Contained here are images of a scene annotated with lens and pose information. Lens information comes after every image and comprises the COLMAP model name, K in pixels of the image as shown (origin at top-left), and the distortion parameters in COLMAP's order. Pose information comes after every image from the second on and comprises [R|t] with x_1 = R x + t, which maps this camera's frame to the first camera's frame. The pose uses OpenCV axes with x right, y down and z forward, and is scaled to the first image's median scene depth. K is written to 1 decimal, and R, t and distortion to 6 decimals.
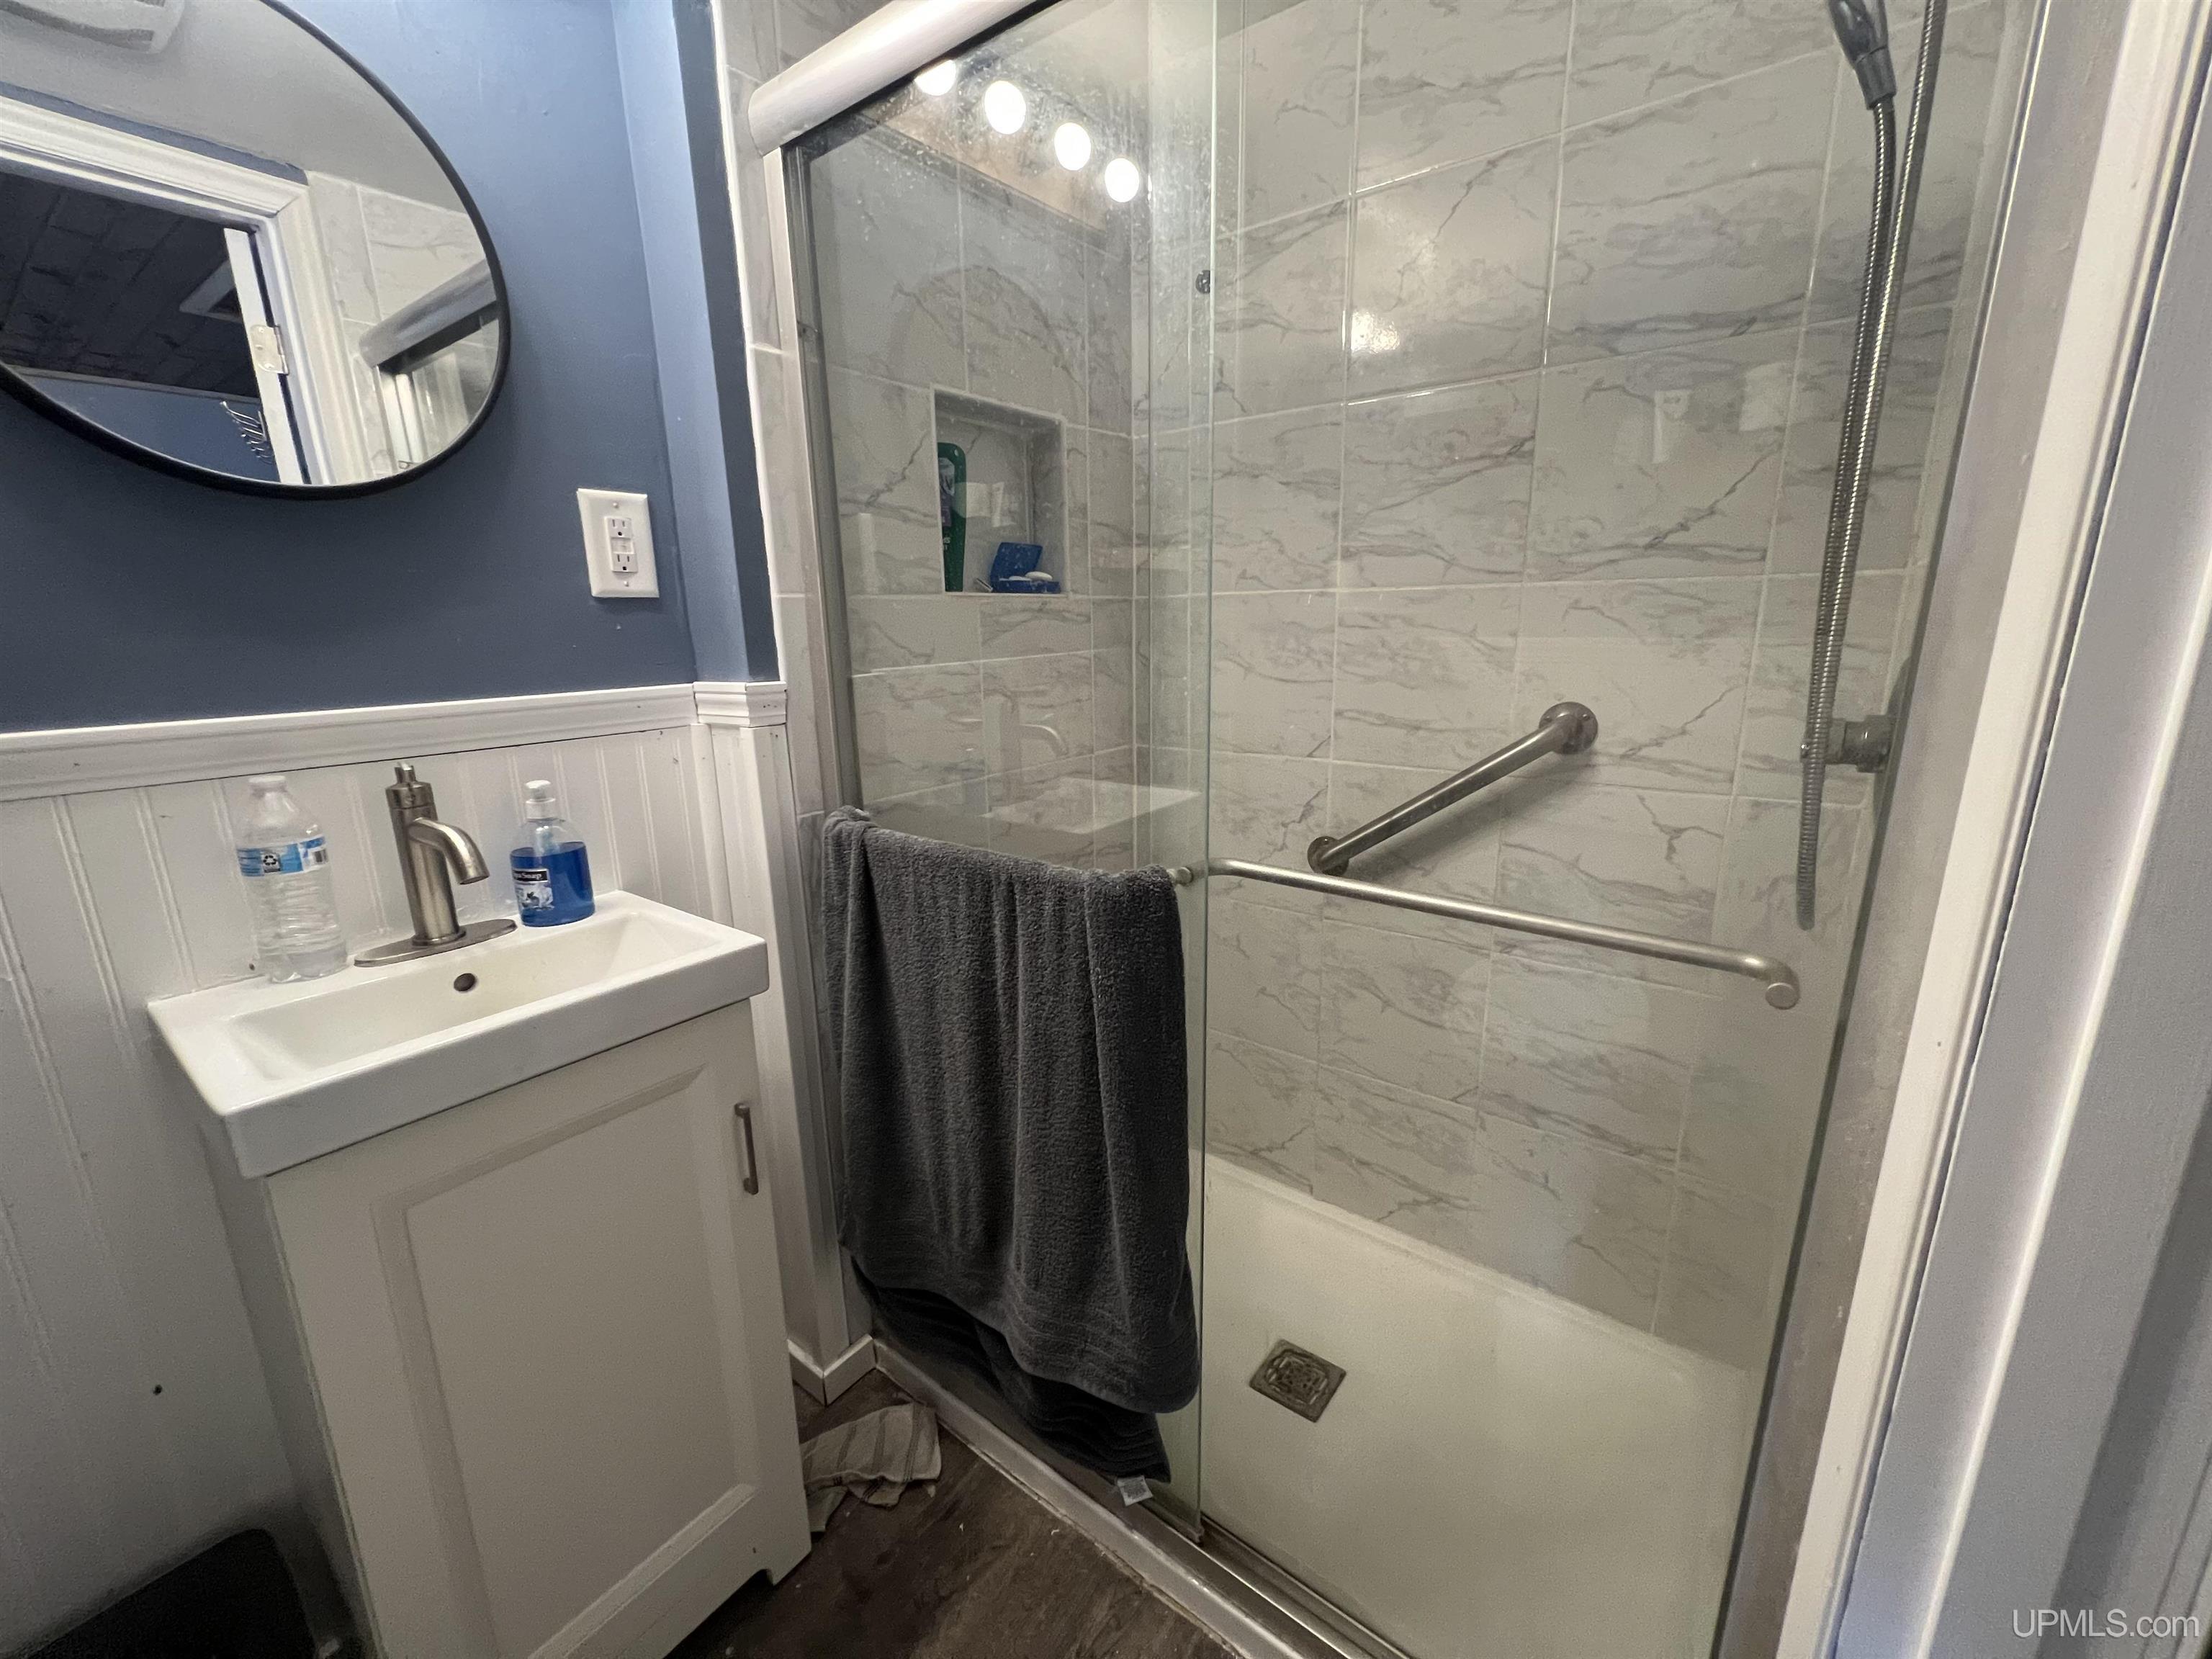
lens RADIAL K [[891.1, 0, 1109.7], [0, 891.1, 817.7], [0, 0, 1]] dist [-0.003223, 0.000313]
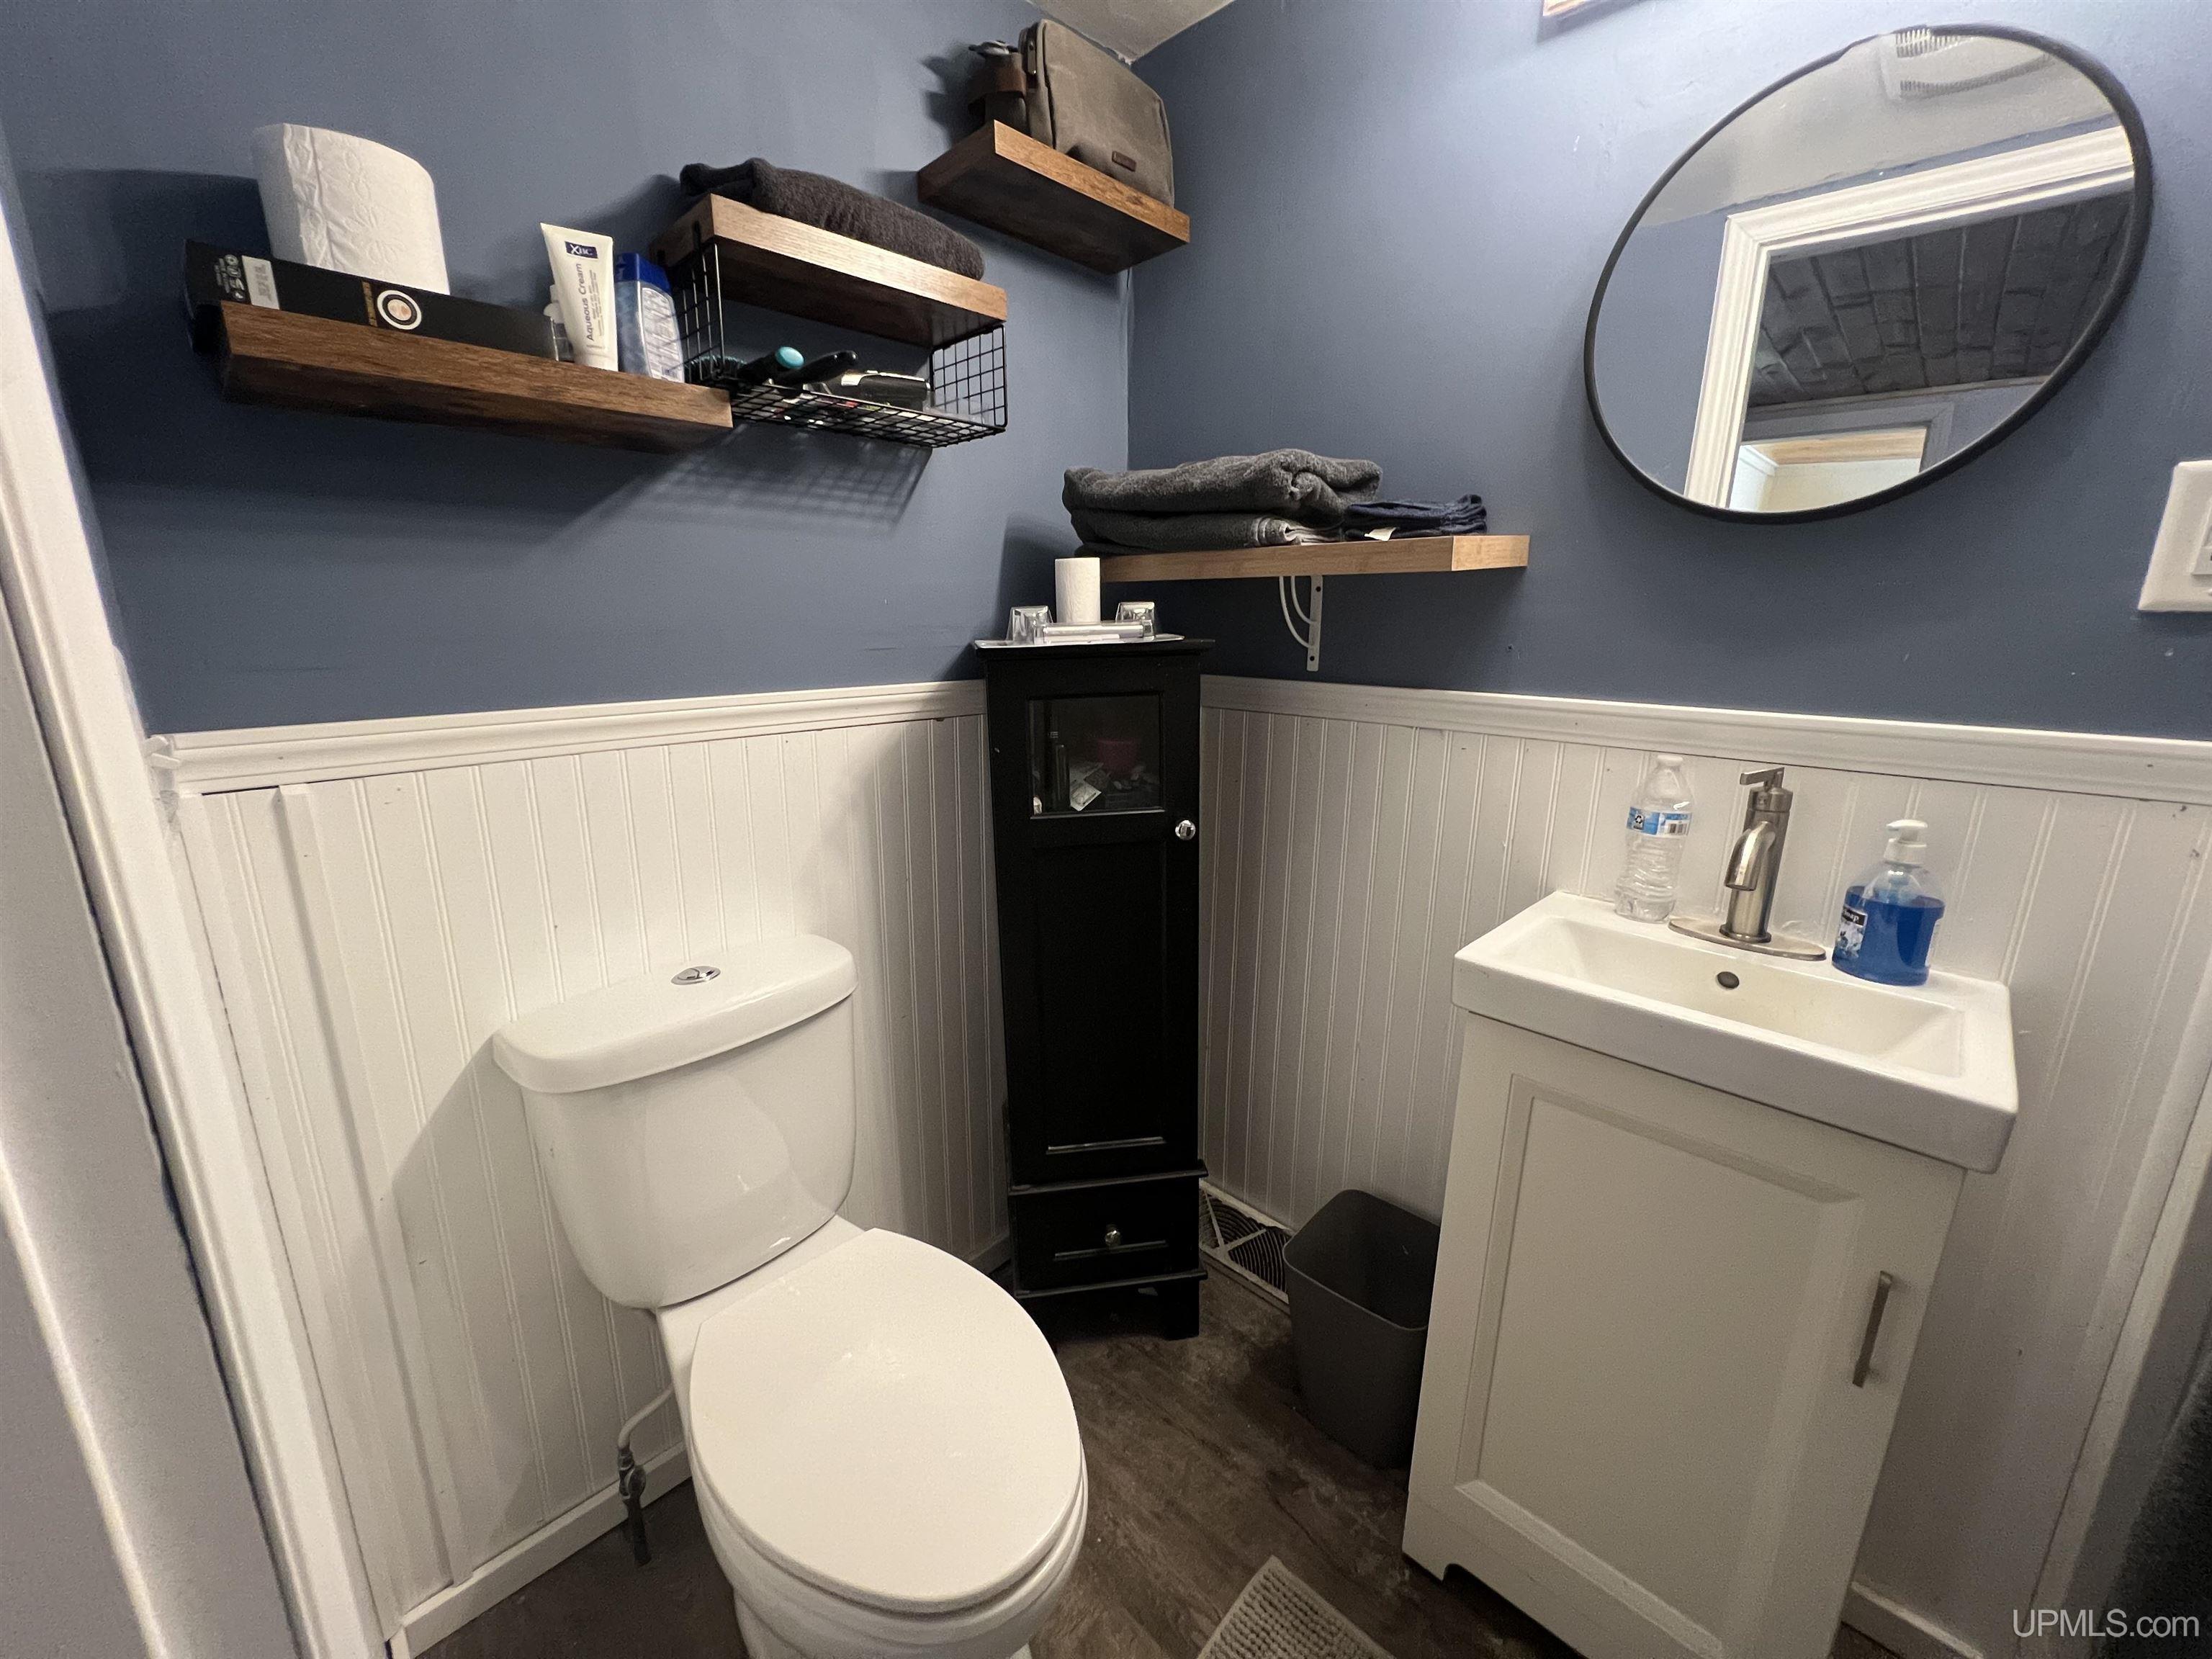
lens RADIAL K [[891.1, 0, 1107.1], [0, 891.1, 838.1], [0, 0, 1]] dist [-0.003223, 0.000313]
pose [[-0.098076, 0.265383, -0.959142, 0.303518], [-0.228120, 0.932131, 0.281236, -0.097224], [0.968681, 0.246382, -0.030881, 0.277785]]
